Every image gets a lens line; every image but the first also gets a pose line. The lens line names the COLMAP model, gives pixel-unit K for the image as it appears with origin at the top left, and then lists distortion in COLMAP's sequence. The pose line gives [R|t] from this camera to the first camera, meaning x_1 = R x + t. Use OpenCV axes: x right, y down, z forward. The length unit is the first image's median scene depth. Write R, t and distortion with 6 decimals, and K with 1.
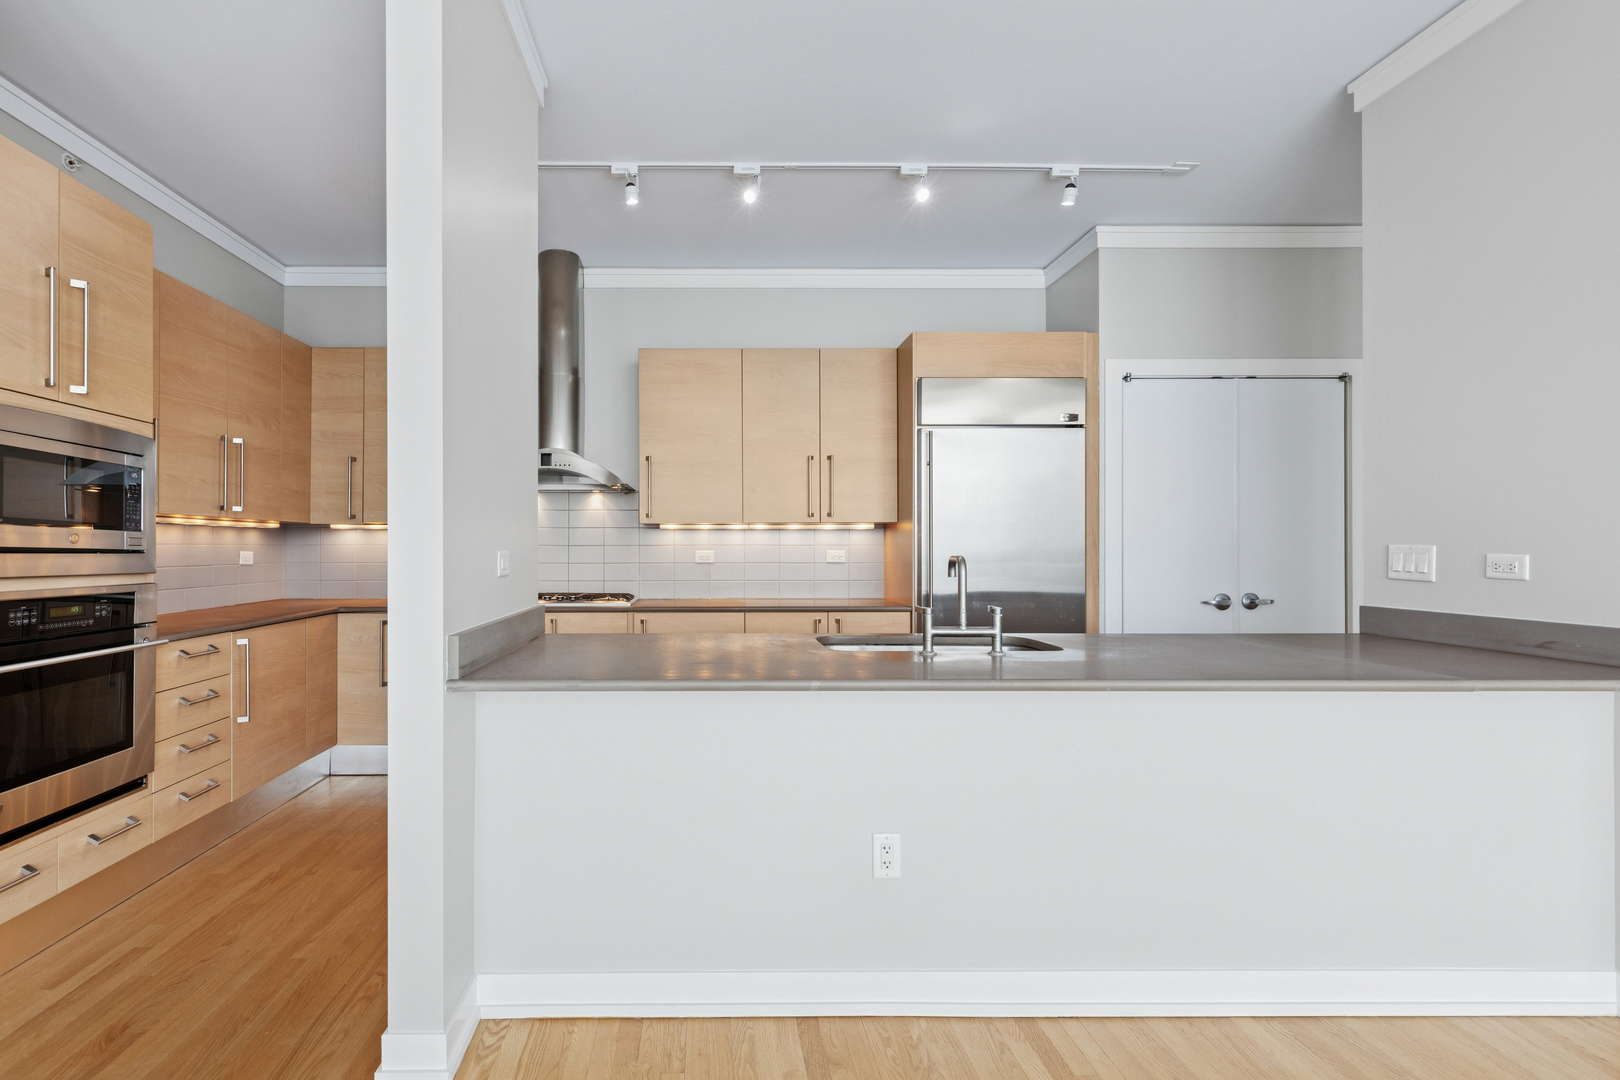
lens RADIAL K [[772.0, 0, 708.3], [0, 772.0, 544.6], [0, 0, 1]] dist [0.002698, 0.000725]
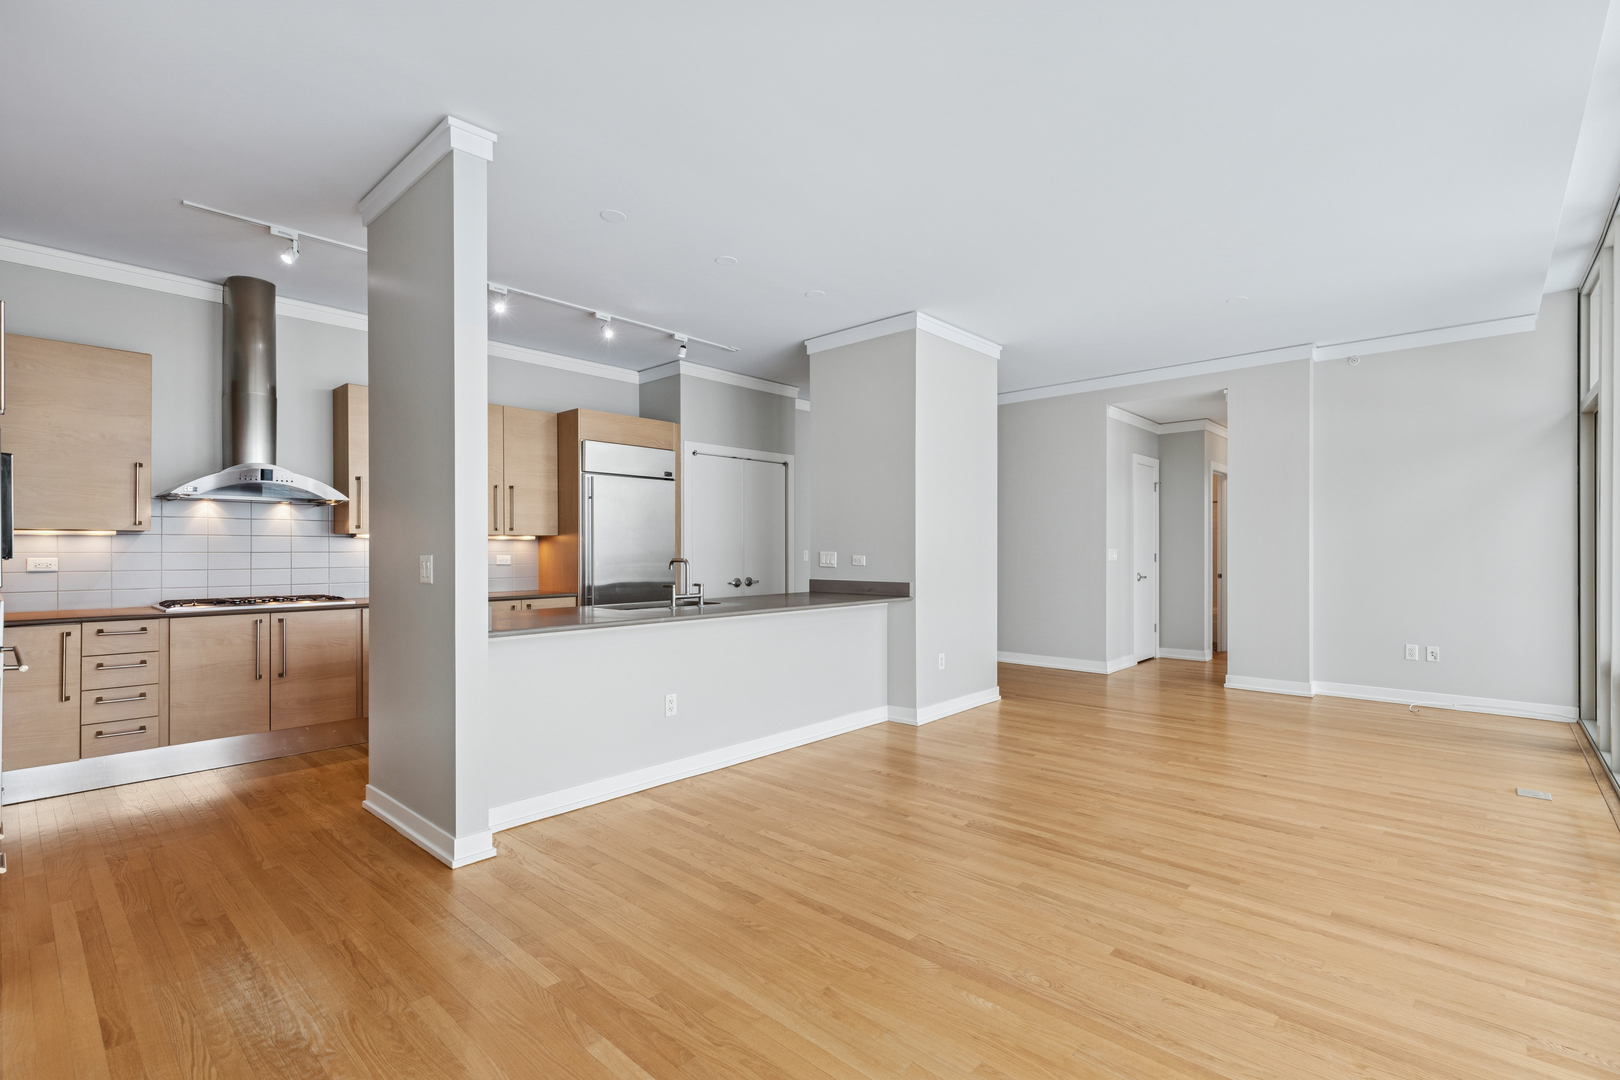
lens RADIAL K [[742.4, 0, 802.3], [0, 742.4, 546.7], [0, 0, 1]] dist [-0.002421, -0.000373]
pose [[0.694040, 0.002069, 0.719933, -0.472350], [-0.001458, 0.999998, -0.001467, -0.007271], [-0.719935, -0.000032, 0.694041, -0.307997]]
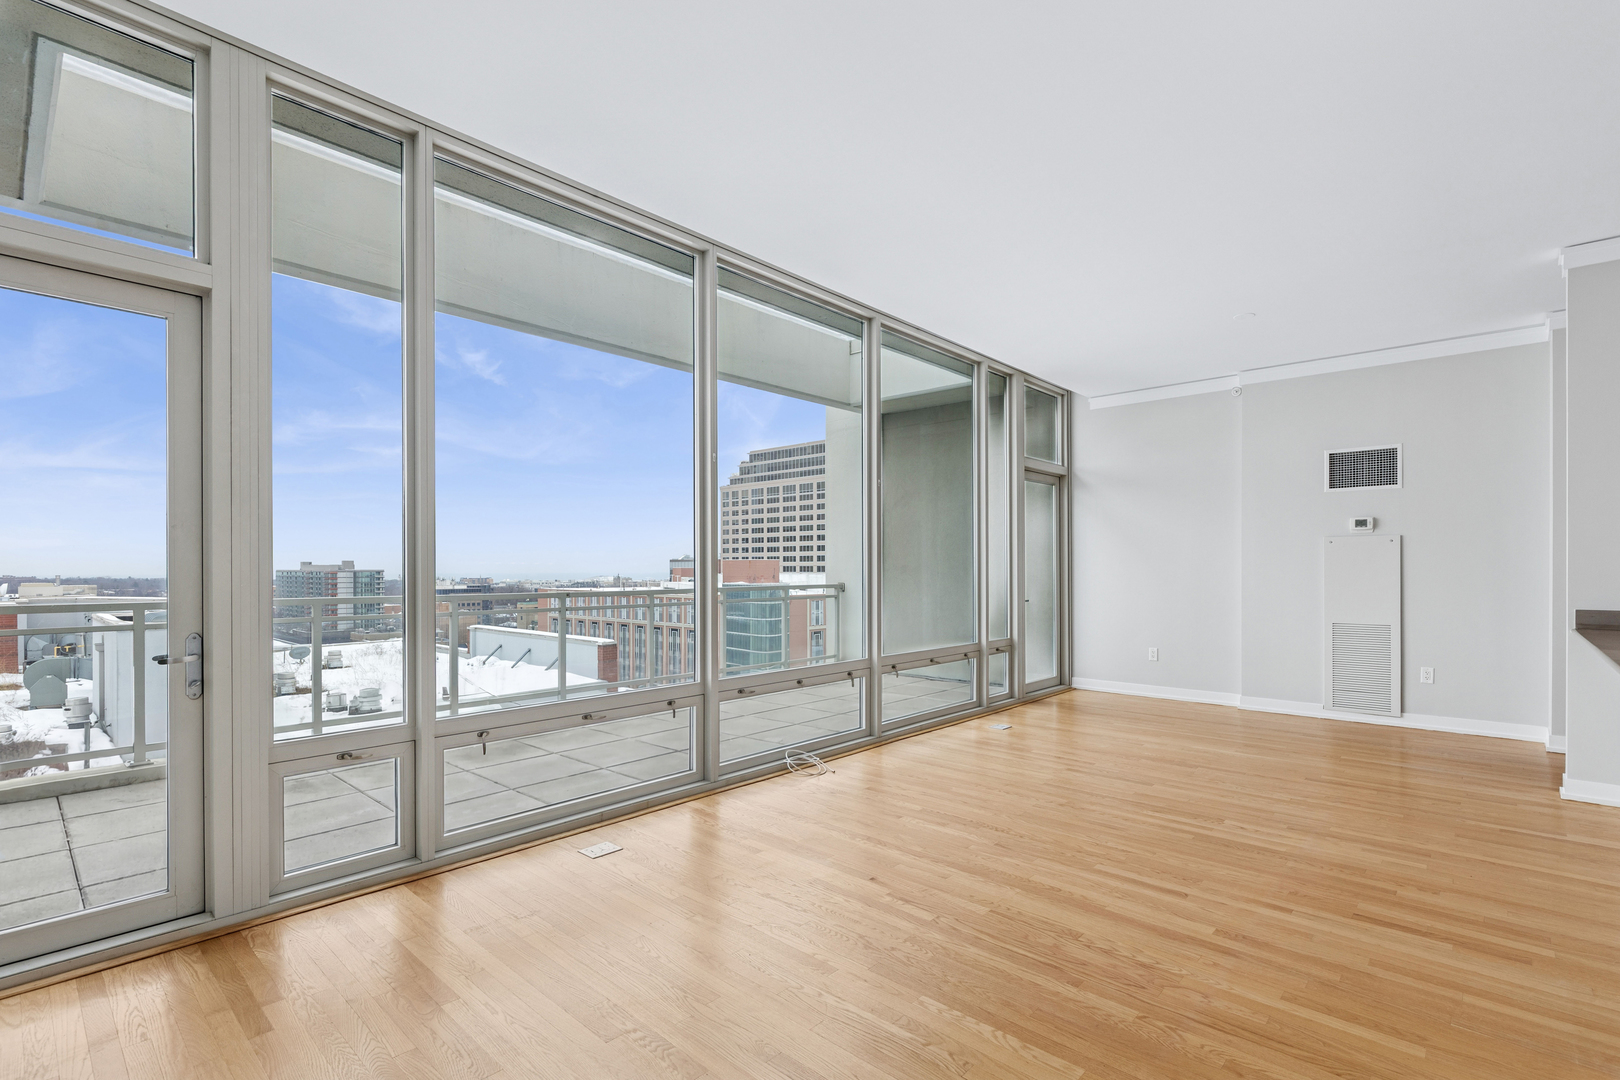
lens RADIAL K [[745.7, 0, 811.4], [0, 745.7, 566.9], [0, 0, 1]] dist [-0.001480, -0.000152]
pose [[-0.686249, 0.001885, -0.727364, 1.217081], [0.004420, 0.999989, -0.001578, -0.004435], [0.727353, -0.004298, -0.686250, 0.379952]]
